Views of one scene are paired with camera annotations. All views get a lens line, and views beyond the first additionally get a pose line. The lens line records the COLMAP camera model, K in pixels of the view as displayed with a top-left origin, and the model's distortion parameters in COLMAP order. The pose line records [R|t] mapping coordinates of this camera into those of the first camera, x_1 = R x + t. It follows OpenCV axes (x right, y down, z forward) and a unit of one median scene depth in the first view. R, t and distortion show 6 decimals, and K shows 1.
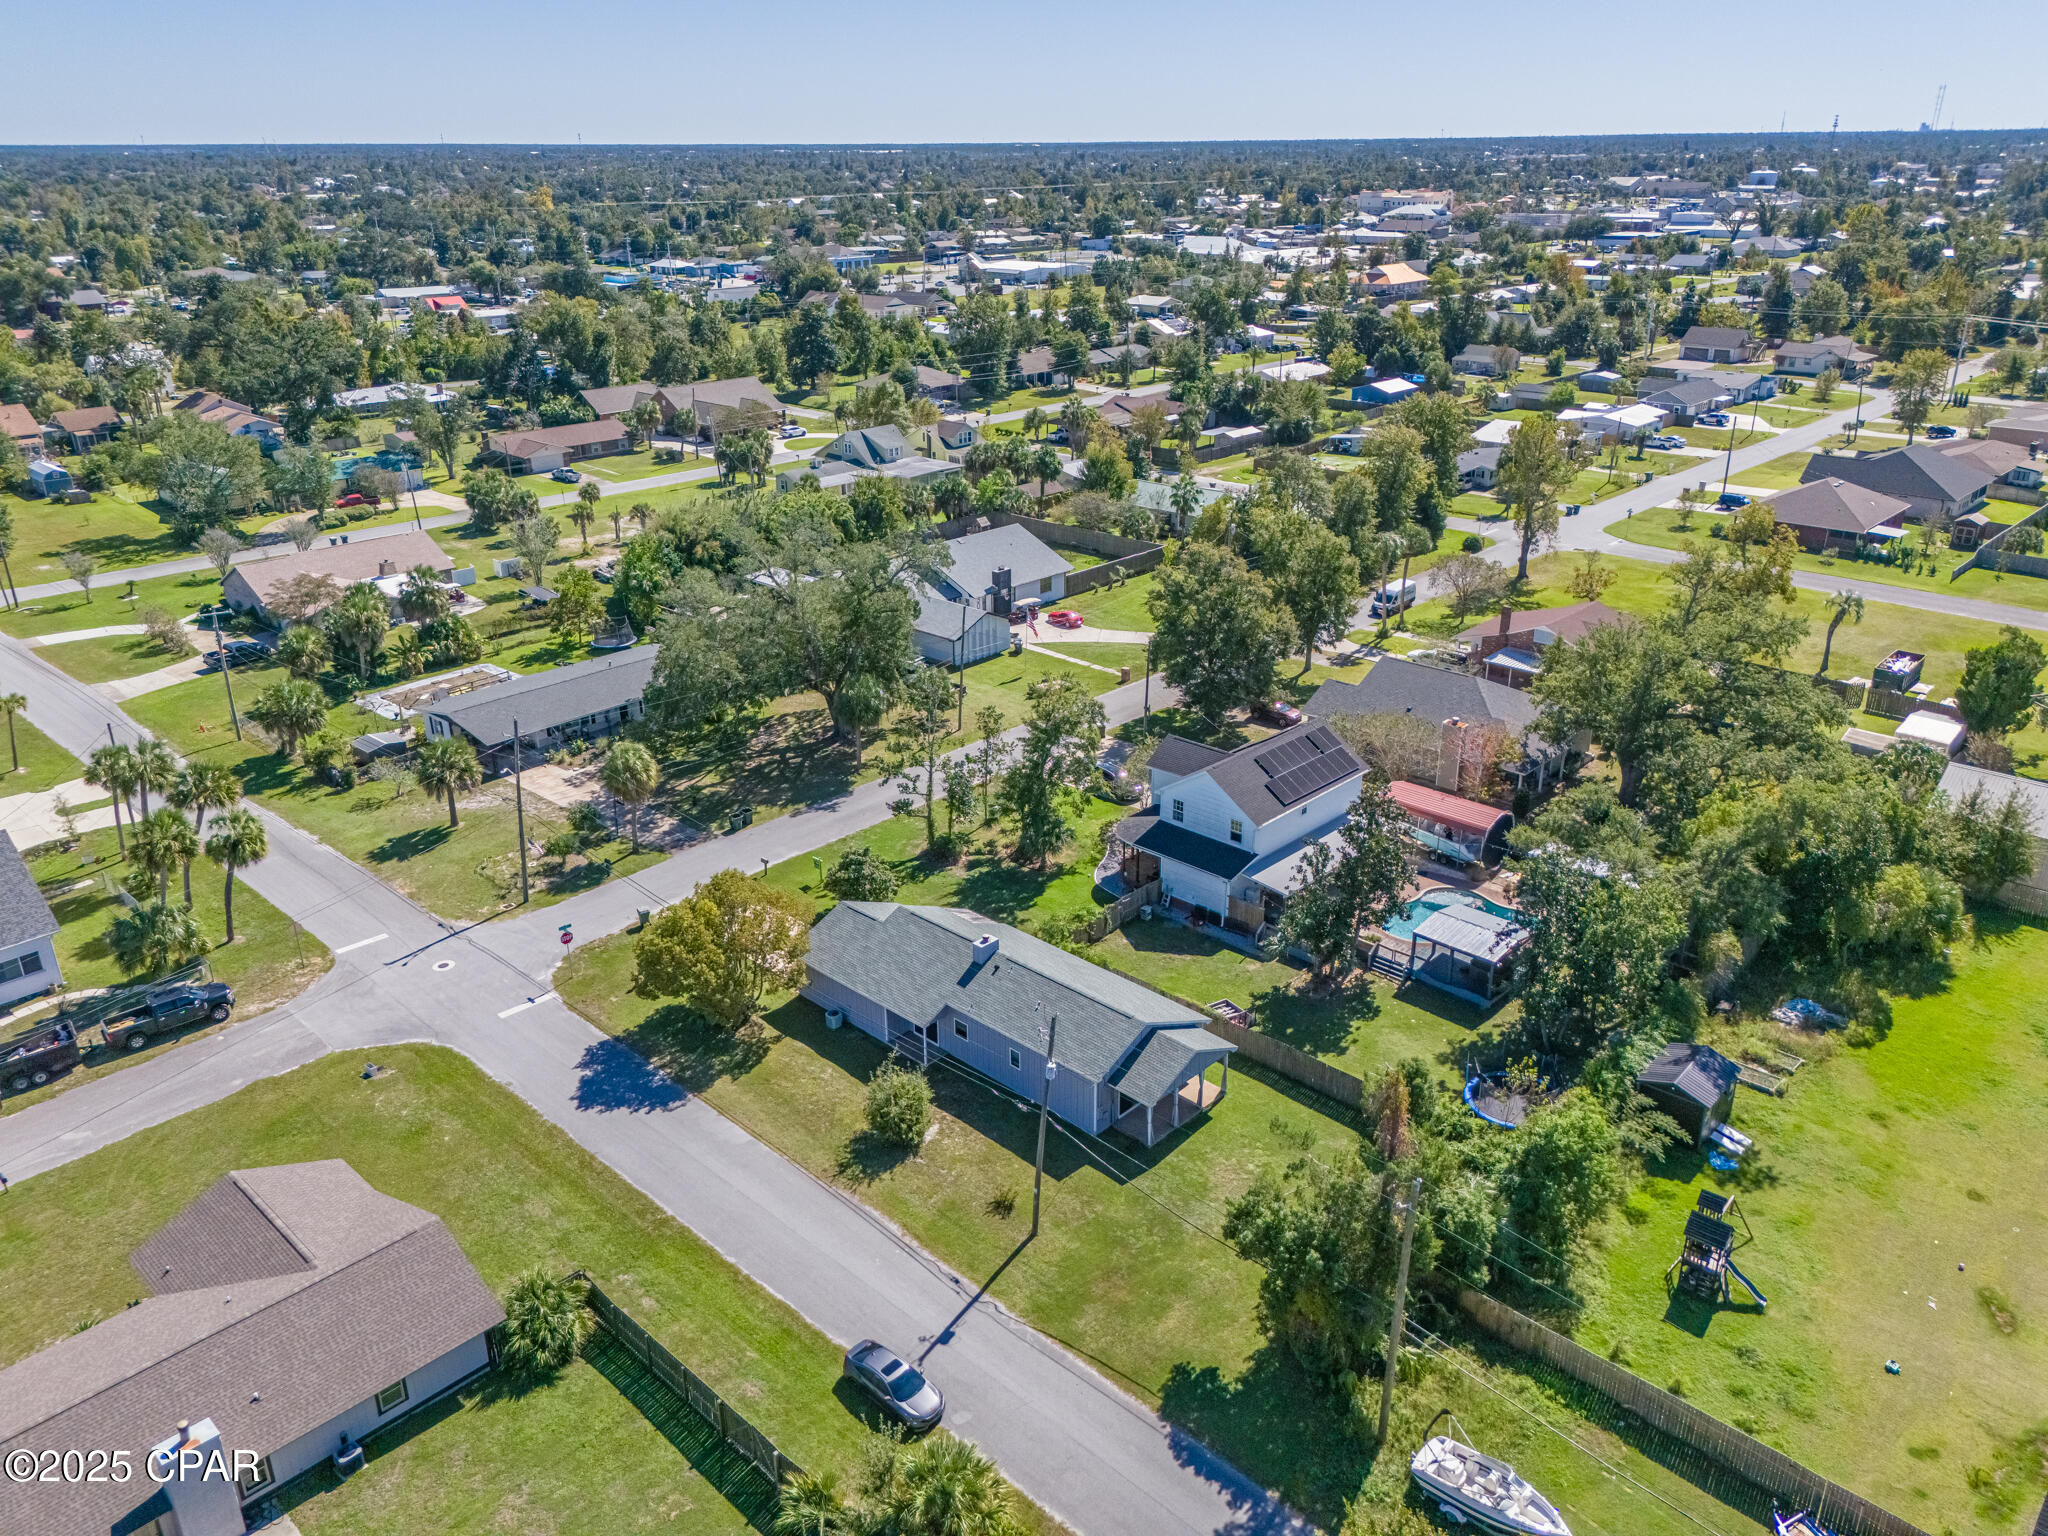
lens RADIAL K [[1500.5, 0, 1024.0], [0, 1500.5, 768.0], [0, 0, 1]] dist [0.062797, -0.063217]
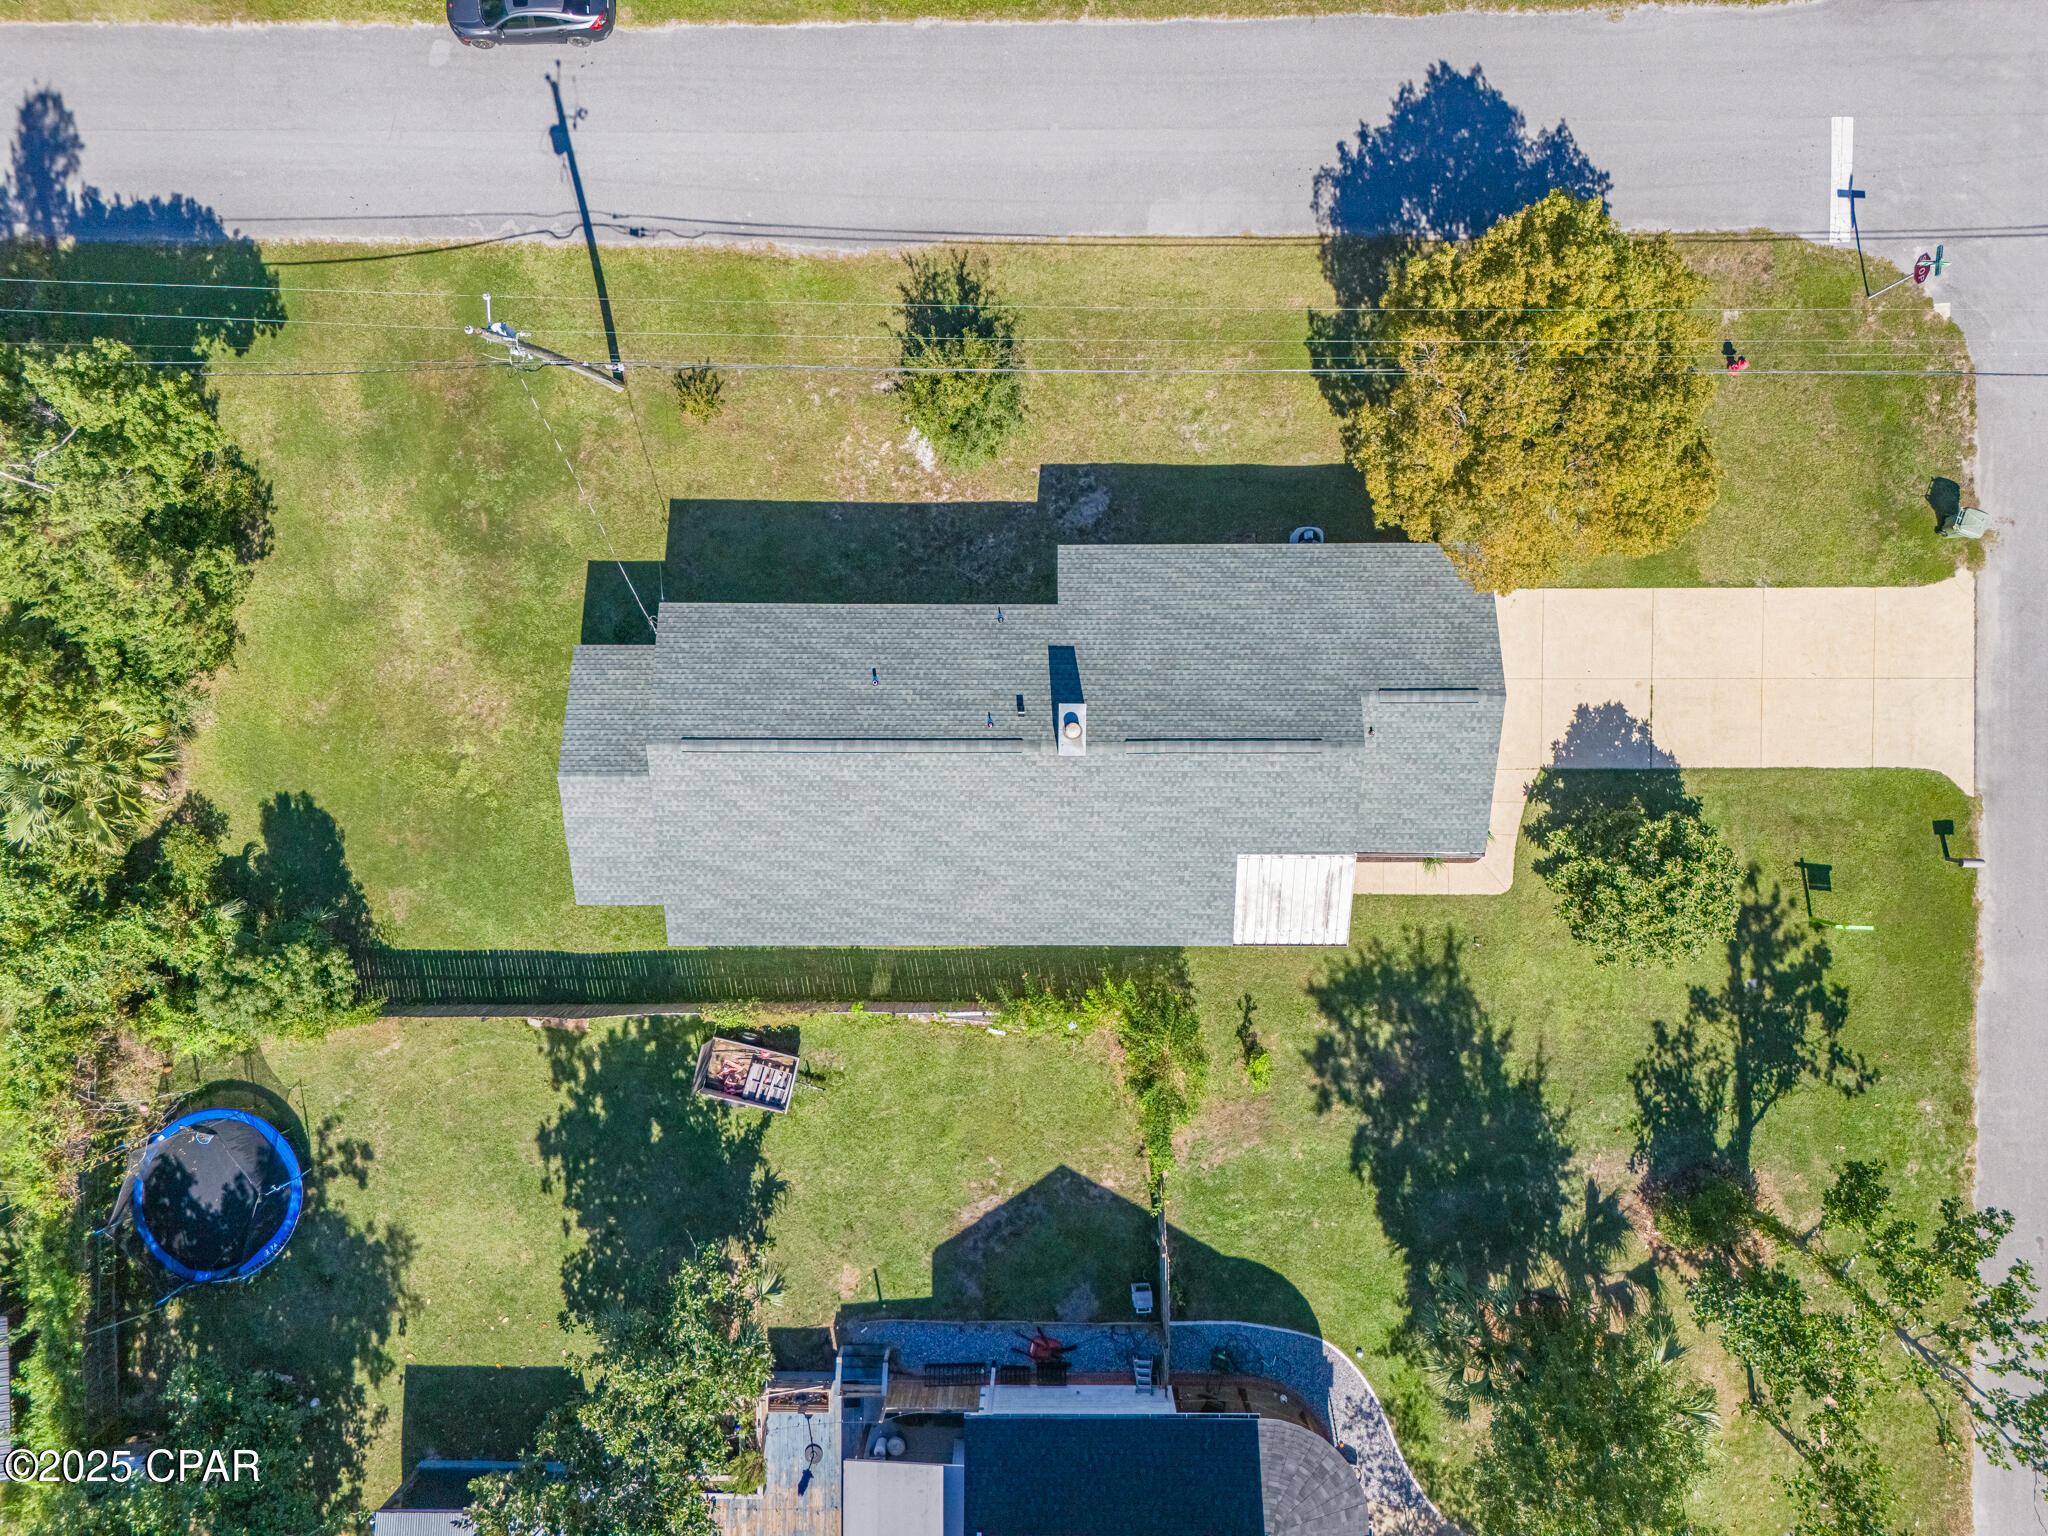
lens RADIAL K [[1516.3, 0, 1024.0], [0, 1516.3, 768.0], [0, 0, 1]] dist [0.035895, -0.010785]
pose [[-0.721408, 0.691615, 0.035199, -0.027797], [-0.247820, -0.305289, 0.919448, -0.379310], [0.646650, 0.654574, 0.391634, 0.976225]]
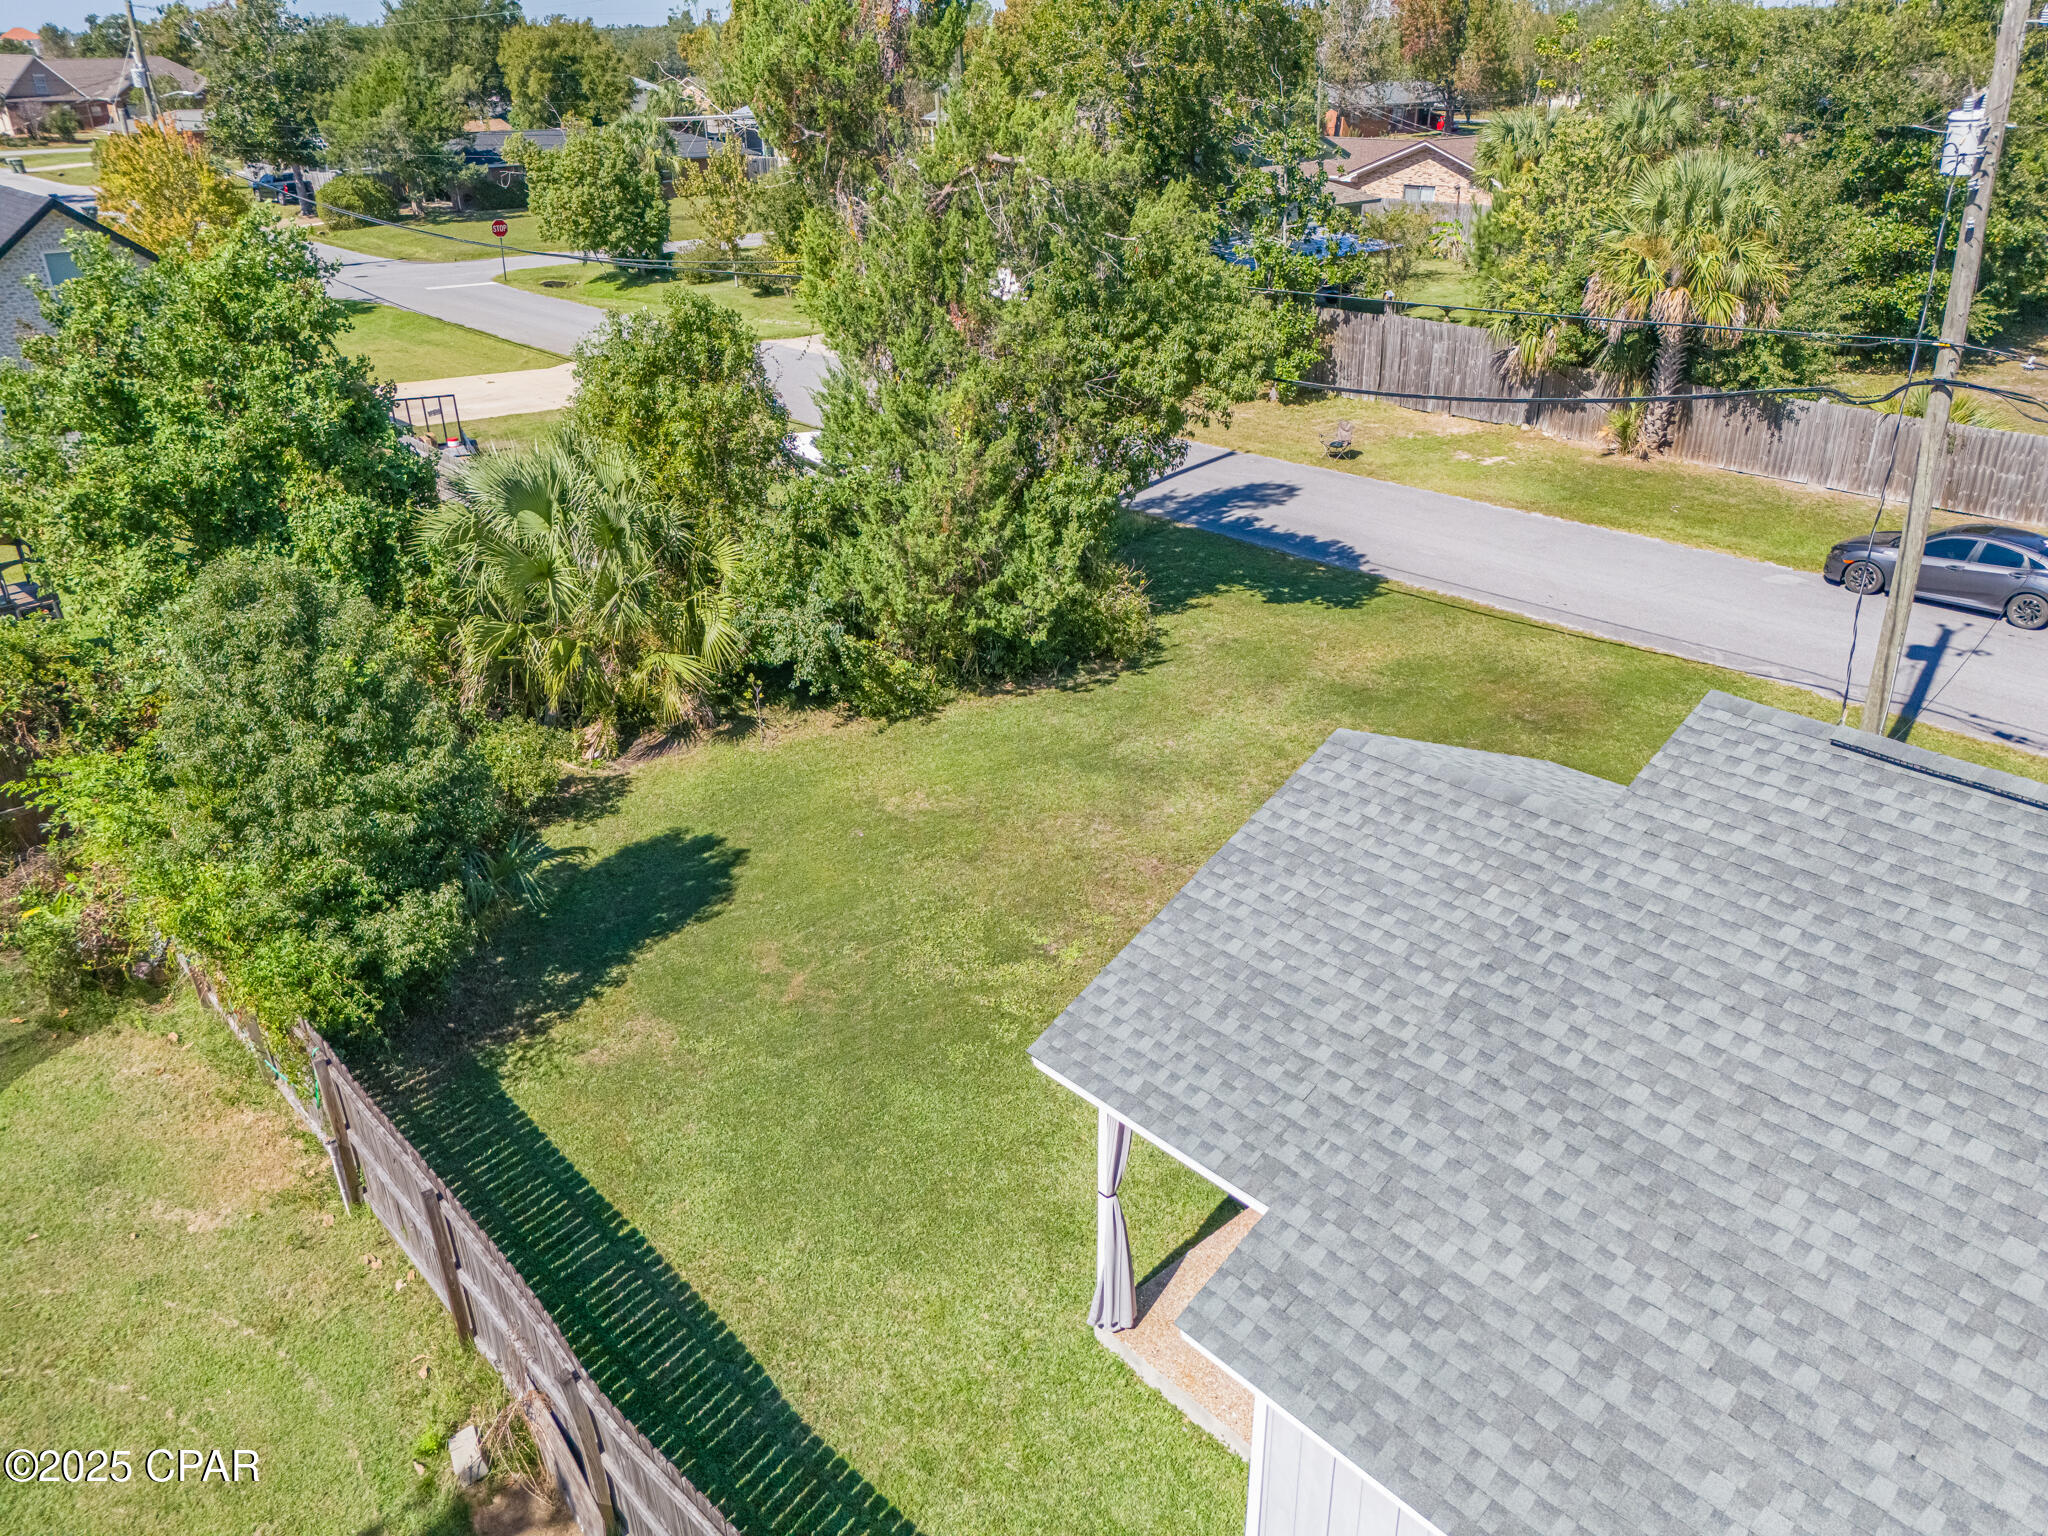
lens RADIAL K [[1500.5, 0, 1024.0], [0, 1500.5, 768.0], [0, 0, 1]] dist [0.062797, -0.063217]
pose [[-0.997238, -0.014471, 0.072851, 0.150967], [0.044784, 0.665339, 0.745197, 0.071414], [-0.059254, 0.746401, -0.662853, 1.218770]]
